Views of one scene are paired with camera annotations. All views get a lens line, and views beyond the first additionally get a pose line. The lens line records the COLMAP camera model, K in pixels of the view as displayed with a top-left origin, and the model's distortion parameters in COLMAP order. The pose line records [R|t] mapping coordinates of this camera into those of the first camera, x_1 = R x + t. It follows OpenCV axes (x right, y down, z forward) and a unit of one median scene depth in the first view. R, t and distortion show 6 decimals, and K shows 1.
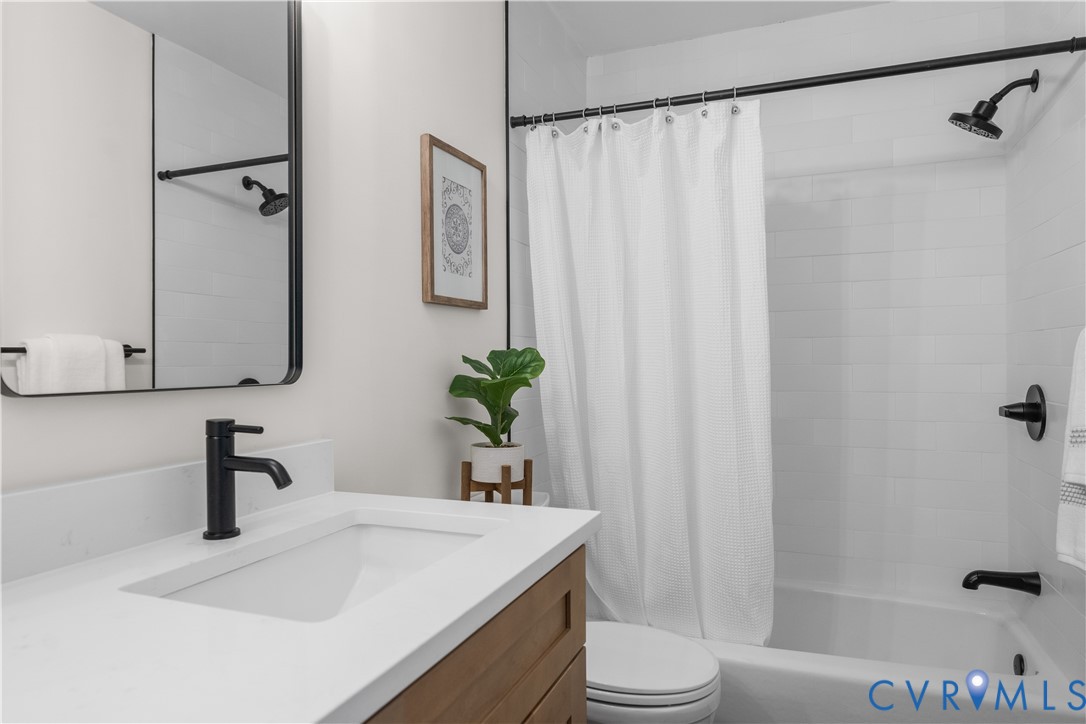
lens RADIAL K [[674.8, 0, 542.9], [0, 674.8, 354.6], [0, 0, 1]] dist [0.005741, 0.001790]
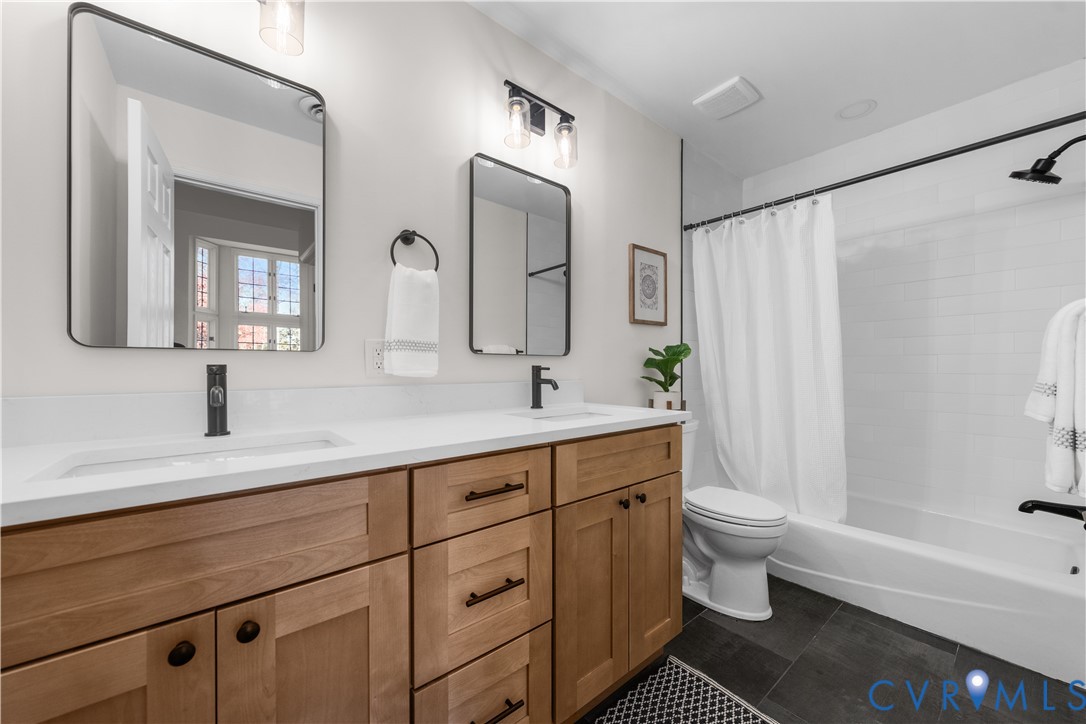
lens RADIAL K [[393.7, 0, 544.2], [0, 393.7, 364.3], [0, 0, 1]] dist [-0.000294, -0.000141]
pose [[0.877910, 0.003843, -0.478811, 0.162236], [-0.002469, 0.999991, 0.003500, 0.045187], [0.478820, -0.001890, 0.877911, -0.199003]]
